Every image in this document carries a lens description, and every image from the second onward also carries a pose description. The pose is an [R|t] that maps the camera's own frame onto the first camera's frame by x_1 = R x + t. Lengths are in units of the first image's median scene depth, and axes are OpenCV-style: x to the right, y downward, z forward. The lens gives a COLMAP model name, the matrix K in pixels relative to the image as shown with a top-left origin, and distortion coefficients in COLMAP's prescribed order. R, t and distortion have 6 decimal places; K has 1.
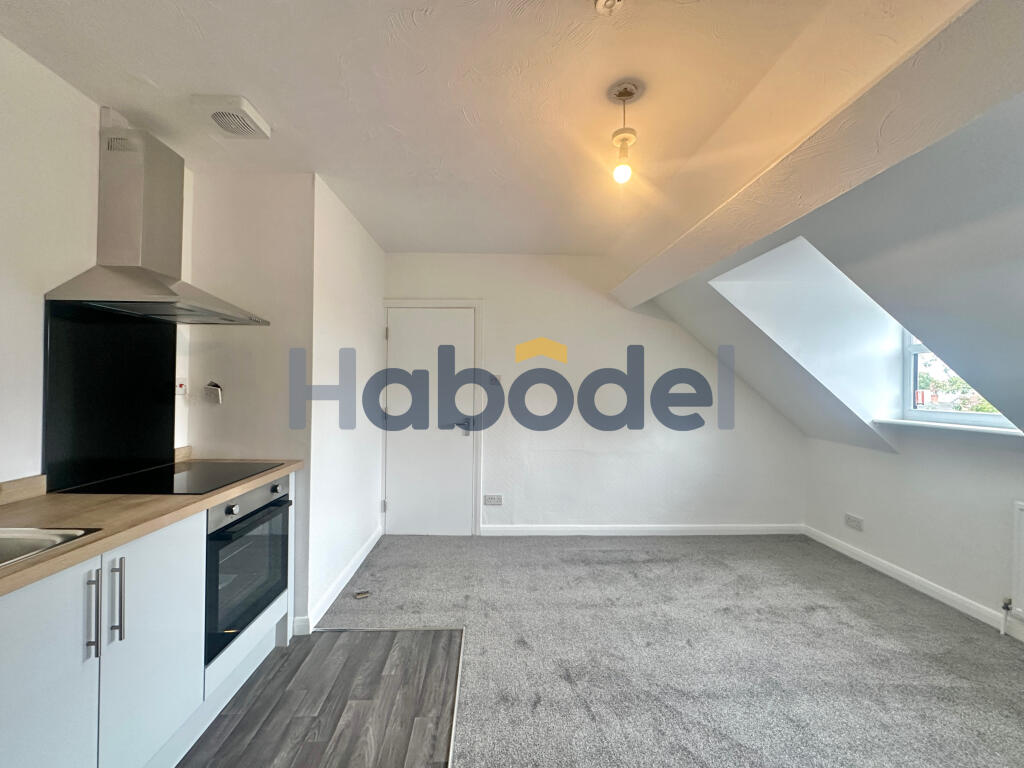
lens RADIAL K [[409.3, 0, 515.5], [0, 409.3, 382.7], [0, 0, 1]] dist [-0.003069, 0.000576]
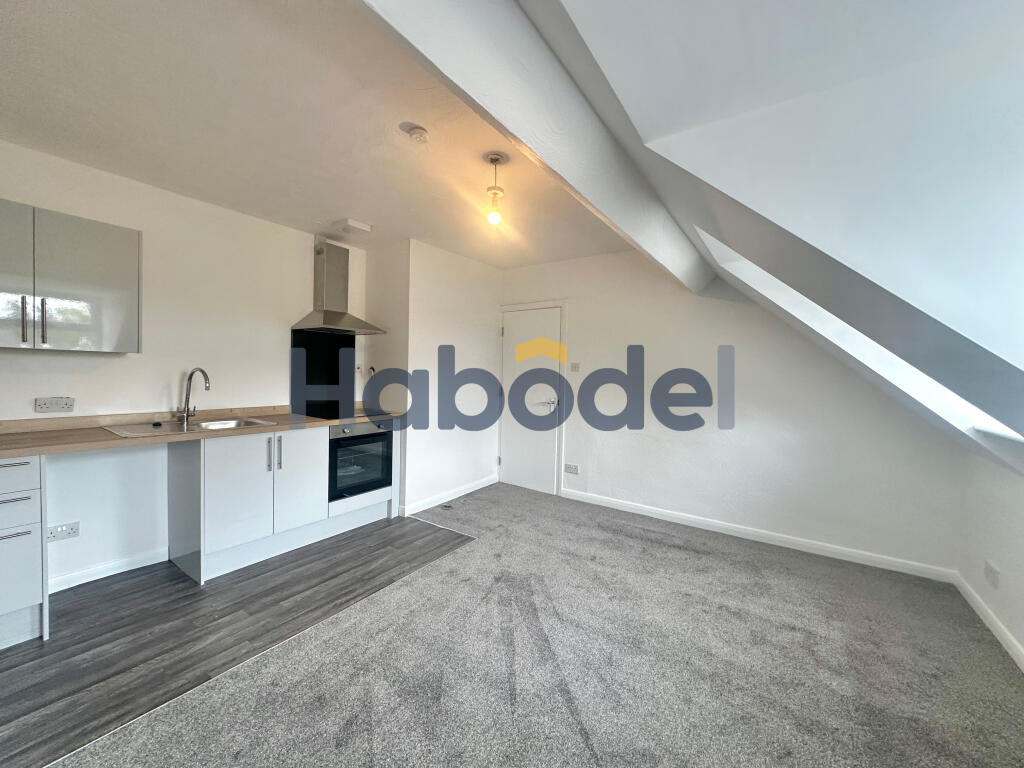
lens RADIAL K [[409.3, 0, 516.0], [0, 409.3, 382.5], [0, 0, 1]] dist [-0.003069, 0.000576]
pose [[0.798530, 0.029129, -0.601249, 0.857054], [-0.013911, 0.999455, 0.029946, 0.007000], [0.601794, -0.015549, 0.798500, -0.059074]]
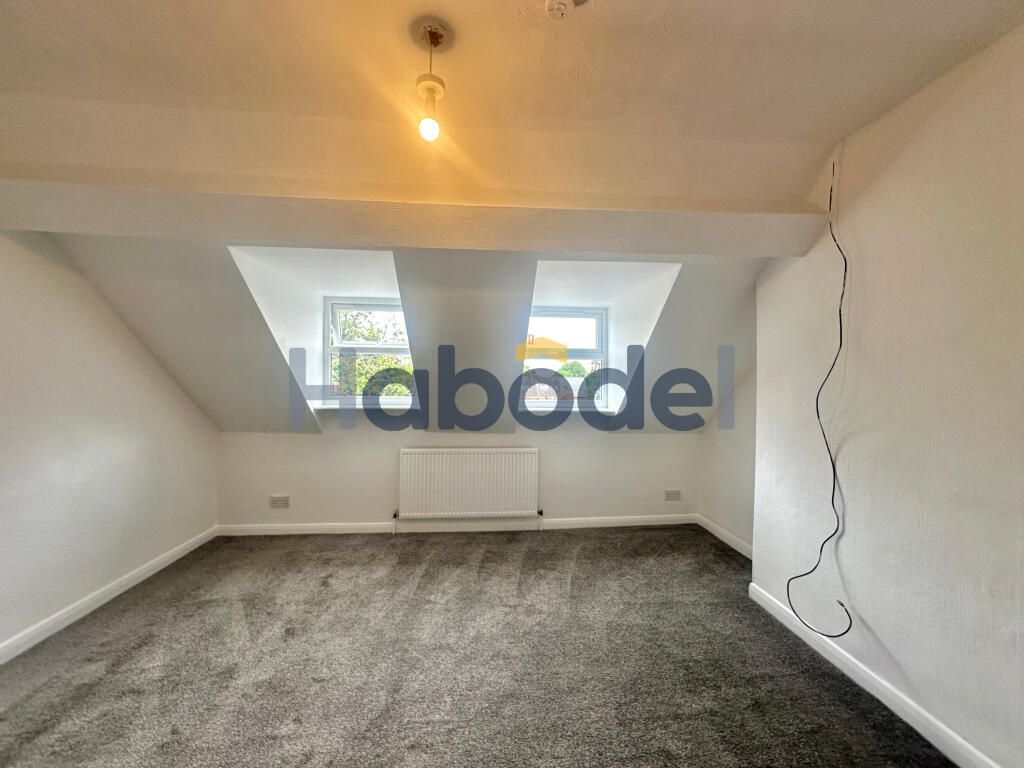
lens RADIAL K [[409.3, 0, 509.5], [0, 409.3, 383.8], [0, 0, 1]] dist [-0.003069, 0.000576]
pose [[-0.041562, -0.014536, 0.999030, -0.428493], [-0.014052, 0.999804, 0.013963, -0.002404], [-0.999037, -0.013458, -0.041758, 0.626919]]
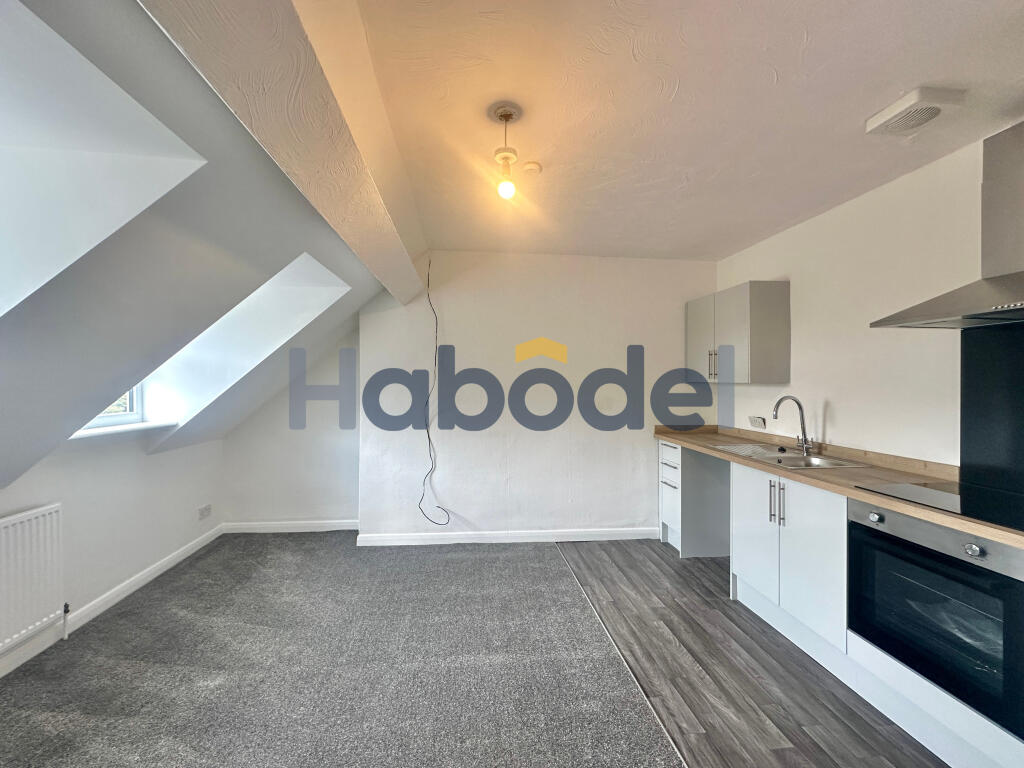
lens RADIAL K [[409.3, 0, 512.3], [0, 409.3, 383.8], [0, 0, 1]] dist [-0.003069, 0.000576]
pose [[-0.997938, -0.012448, -0.062963, 0.222856], [-0.012403, 0.999922, -0.001106, -0.011500], [0.062971, -0.000323, -0.998015, 1.480563]]
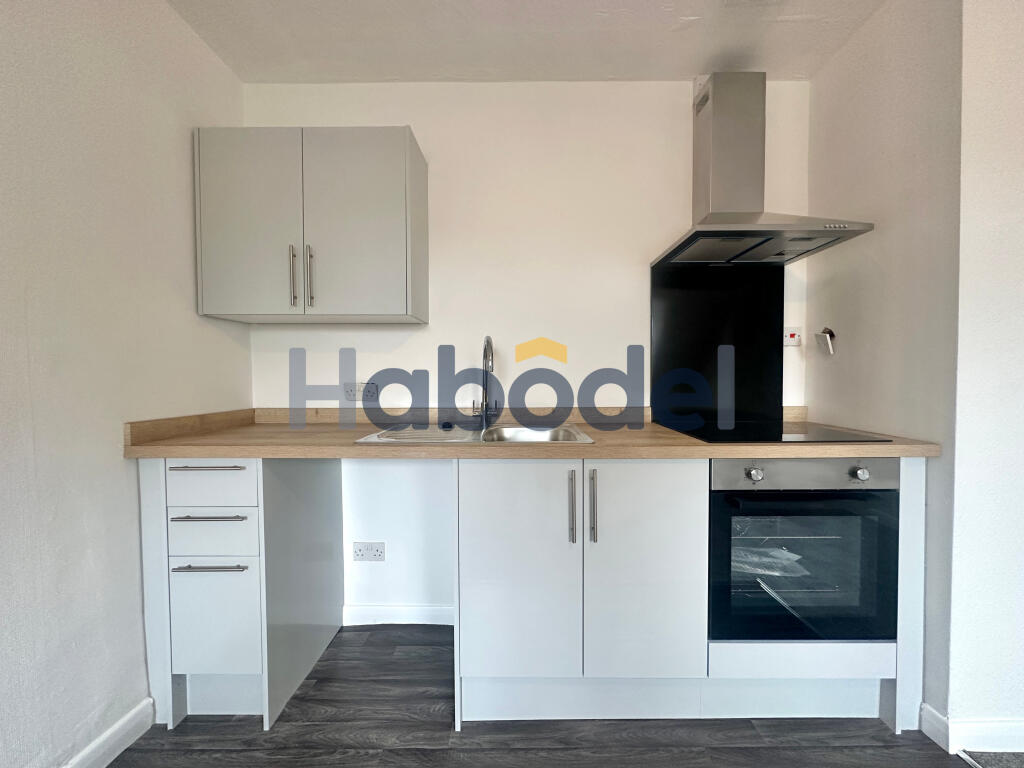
lens RADIAL K [[409.3, 0, 510.0], [0, 409.3, 386.9], [0, 0, 1]] dist [-0.003069, 0.000576]
pose [[-0.060611, 0.012982, -0.998077, 0.089210], [0.011271, 0.999861, 0.012321, 0.096329], [0.998098, -0.010502, -0.060749, 0.435783]]
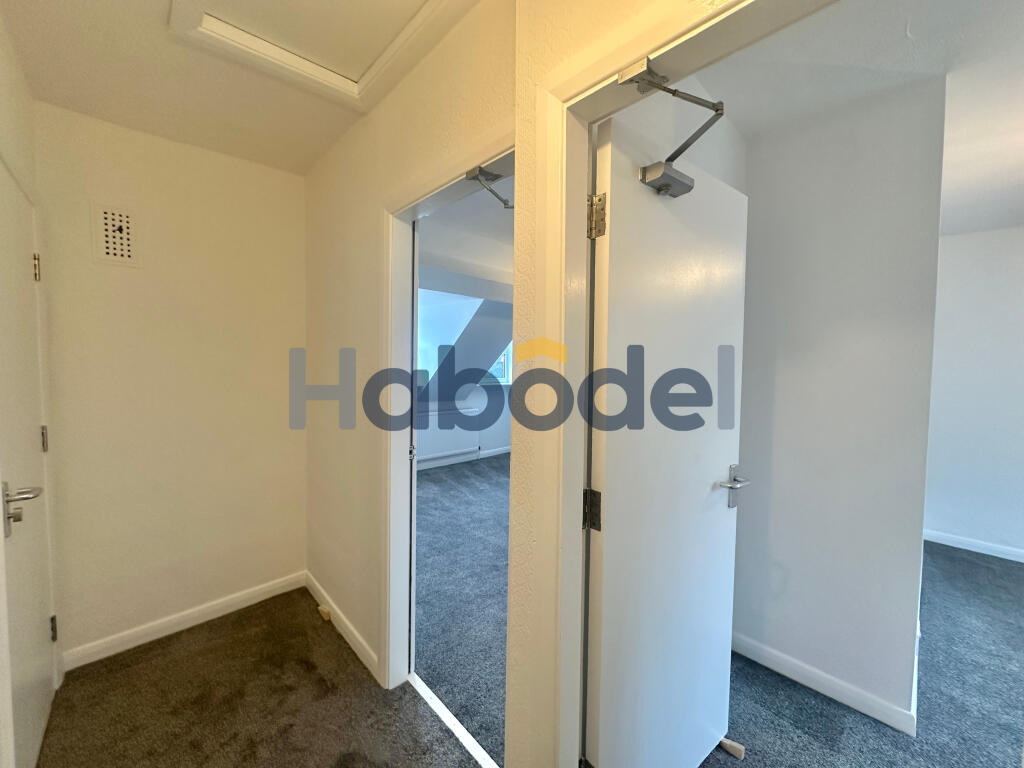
lens RADIAL K [[409.3, 0, 510.6], [0, 409.3, 382.3], [0, 0, 1]] dist [-0.003069, 0.000576]
pose [[-0.661735, -0.045069, 0.748382, -0.903499], [-0.017694, 0.998852, 0.044508, -0.010479], [-0.749529, 0.016210, -0.661773, 2.049946]]
